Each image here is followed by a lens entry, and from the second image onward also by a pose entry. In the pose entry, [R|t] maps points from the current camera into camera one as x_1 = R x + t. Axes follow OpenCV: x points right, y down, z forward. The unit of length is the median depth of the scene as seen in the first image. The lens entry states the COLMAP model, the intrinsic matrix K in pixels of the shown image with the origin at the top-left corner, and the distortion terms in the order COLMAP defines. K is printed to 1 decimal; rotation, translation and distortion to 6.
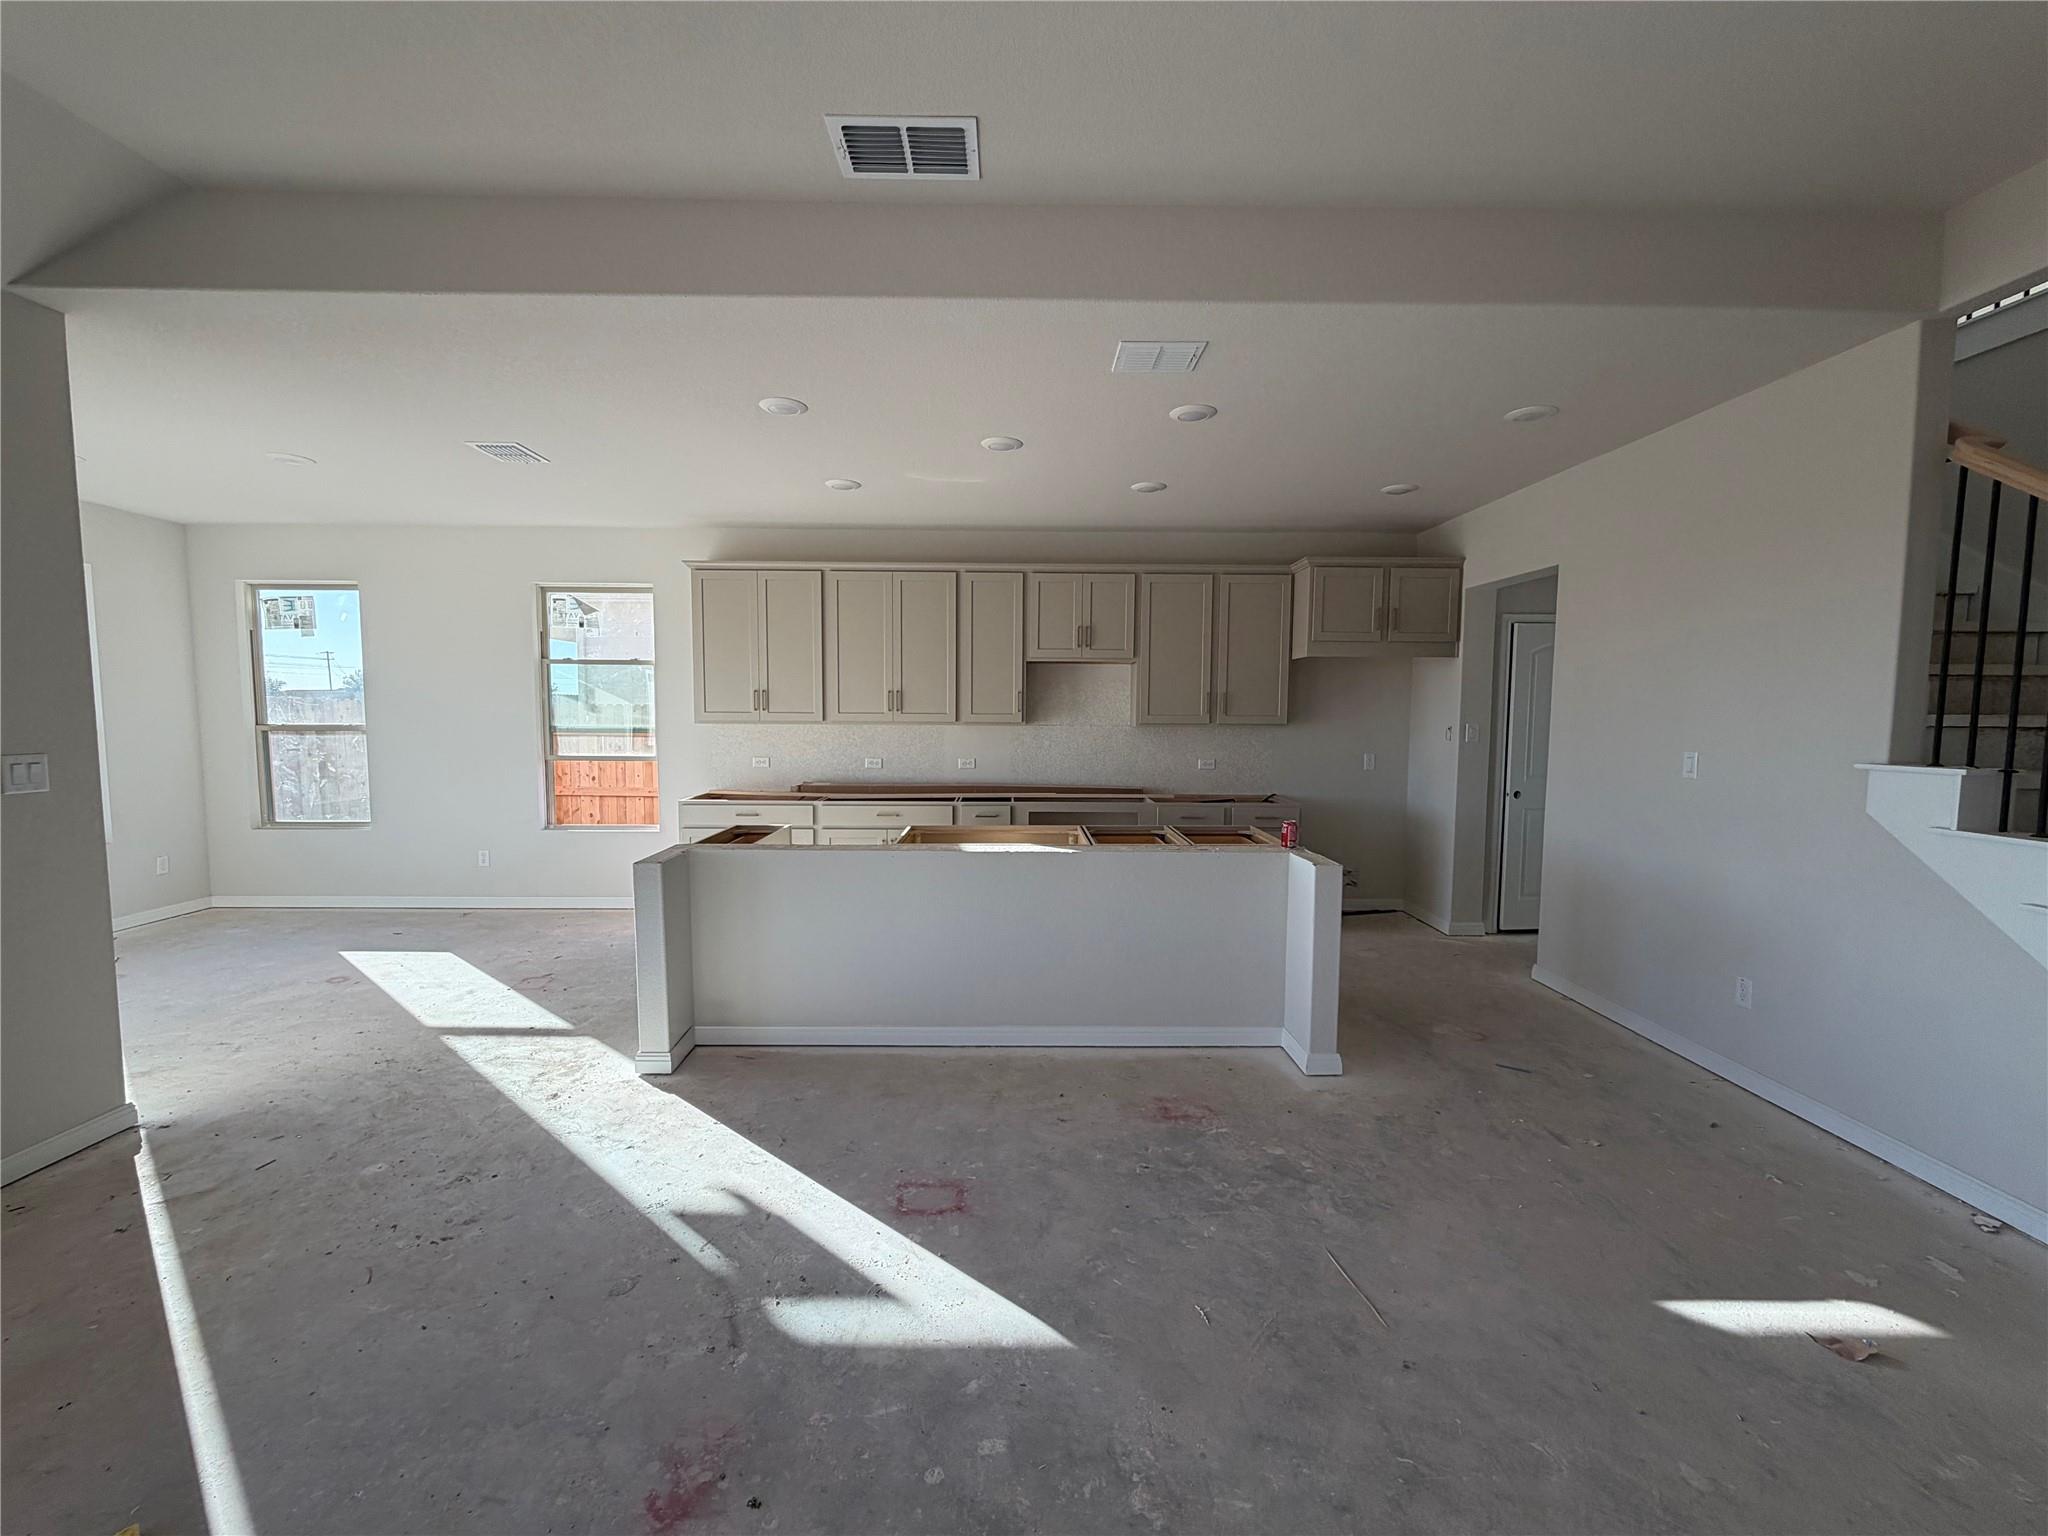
lens RADIAL K [[815.9, 0, 1020.5], [0, 815.9, 769.5], [0, 0, 1]] dist [0.000416, -0.000012]
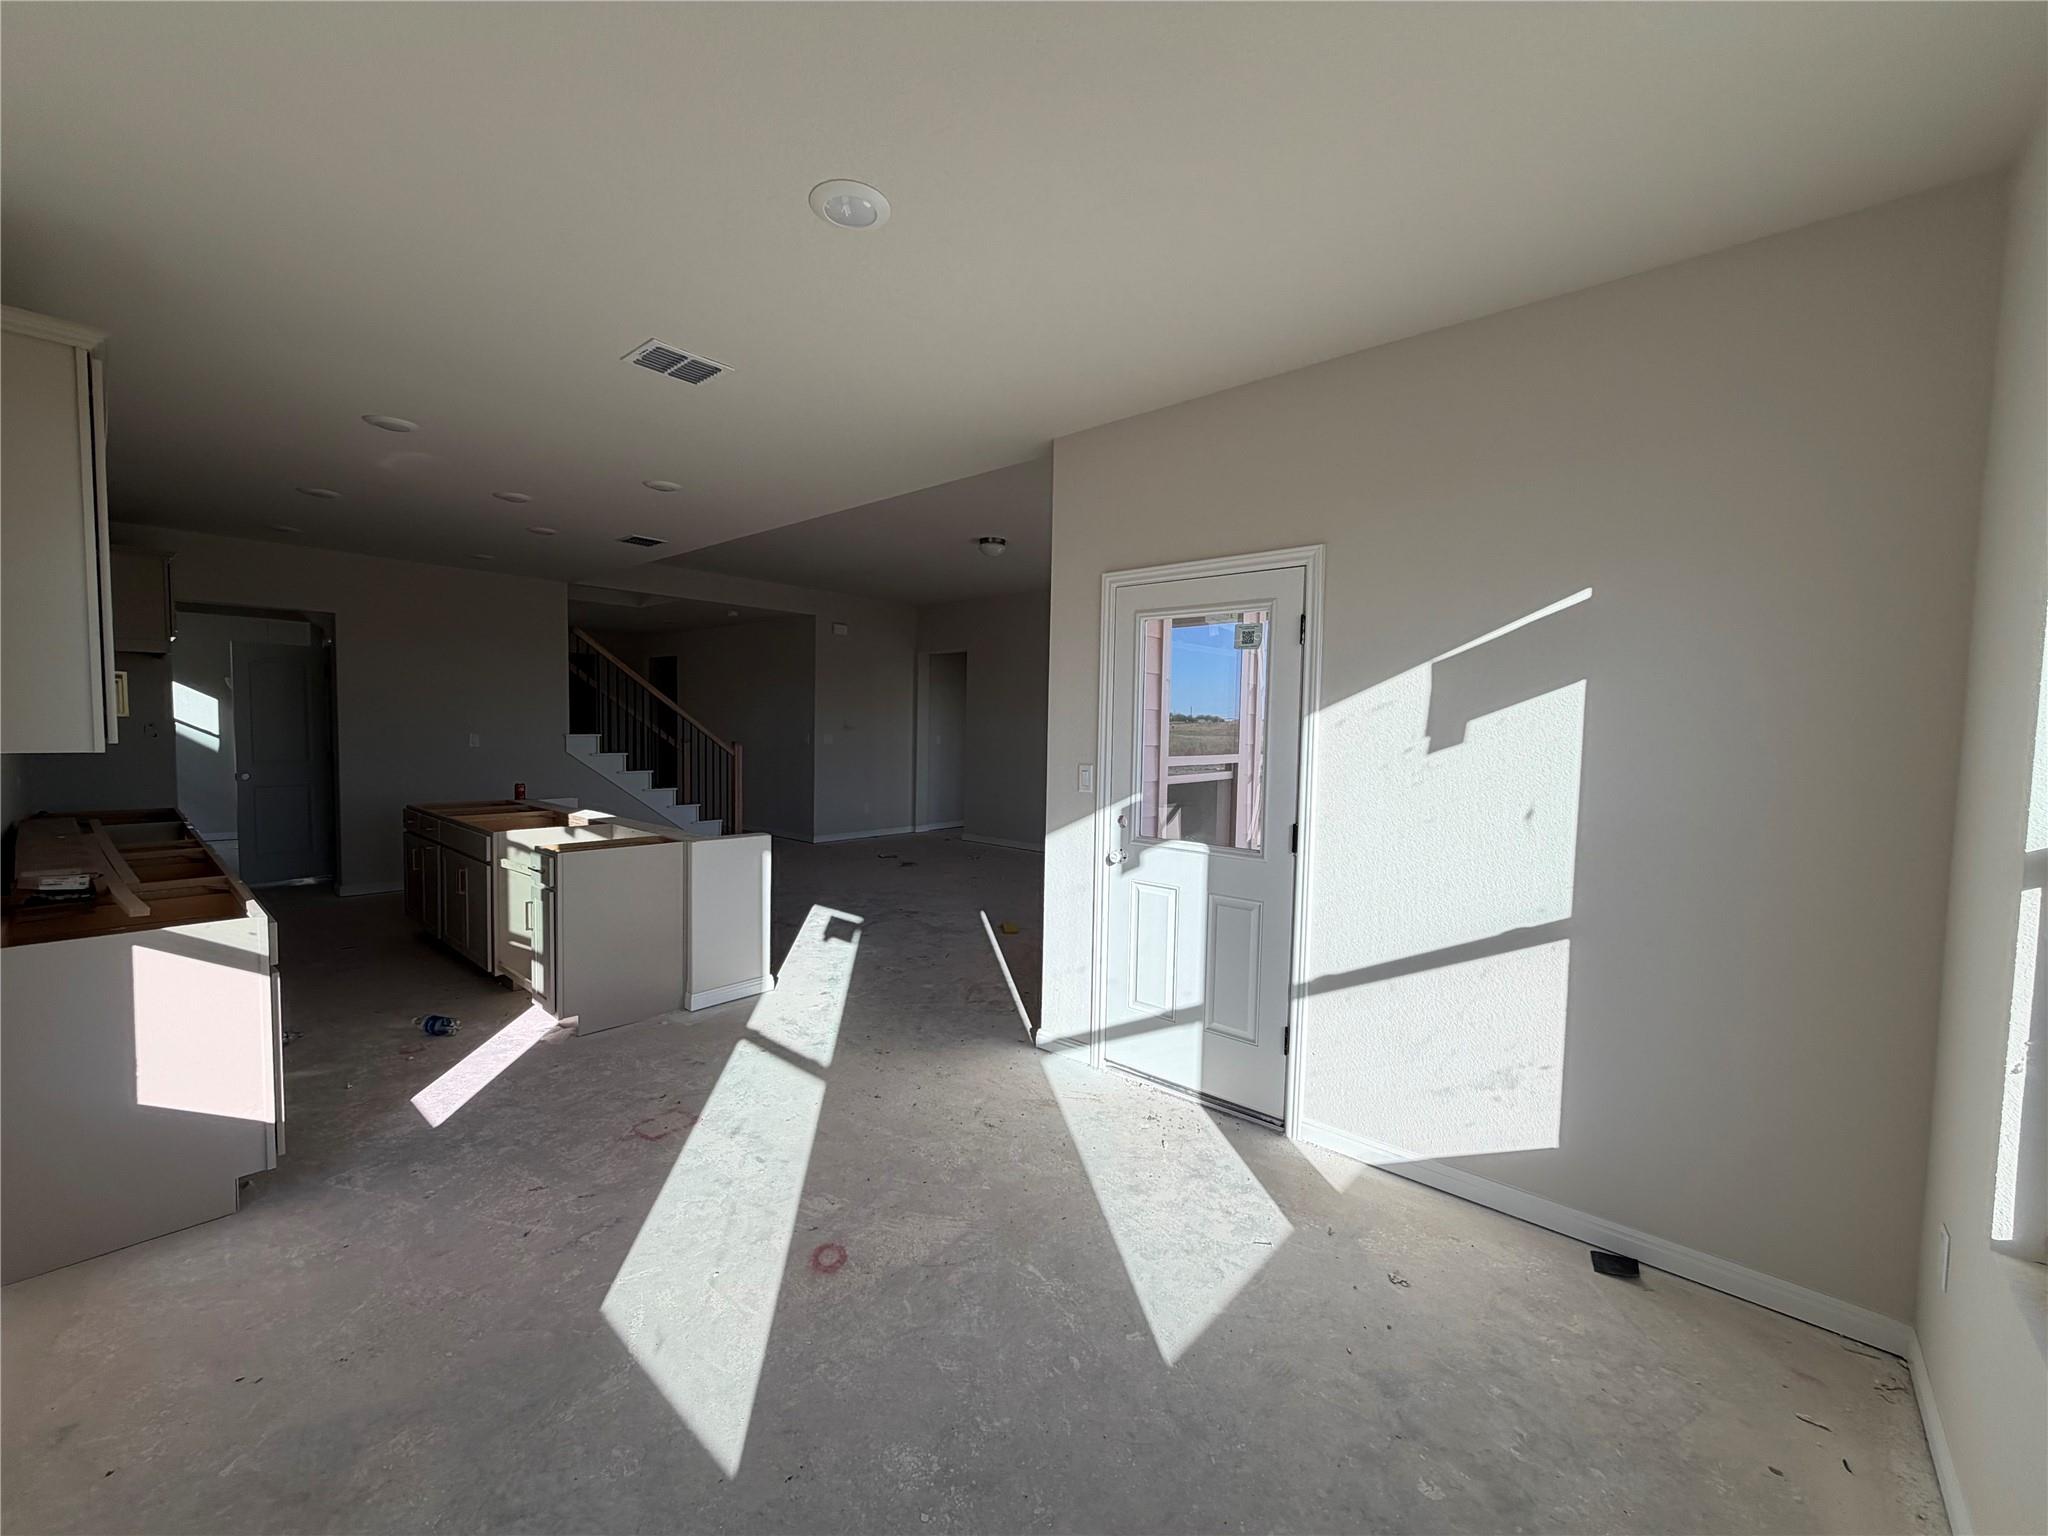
lens RADIAL K [[815.9, 0, 1024.2], [0, 815.9, 757.3], [0, 0, 1]] dist [0.000416, -0.000012]
pose [[-0.743638, -0.047185, 0.666916, -1.000754], [0.026344, 0.994664, 0.099747, -0.083102], [-0.668064, 0.091745, -0.738427, 1.010653]]
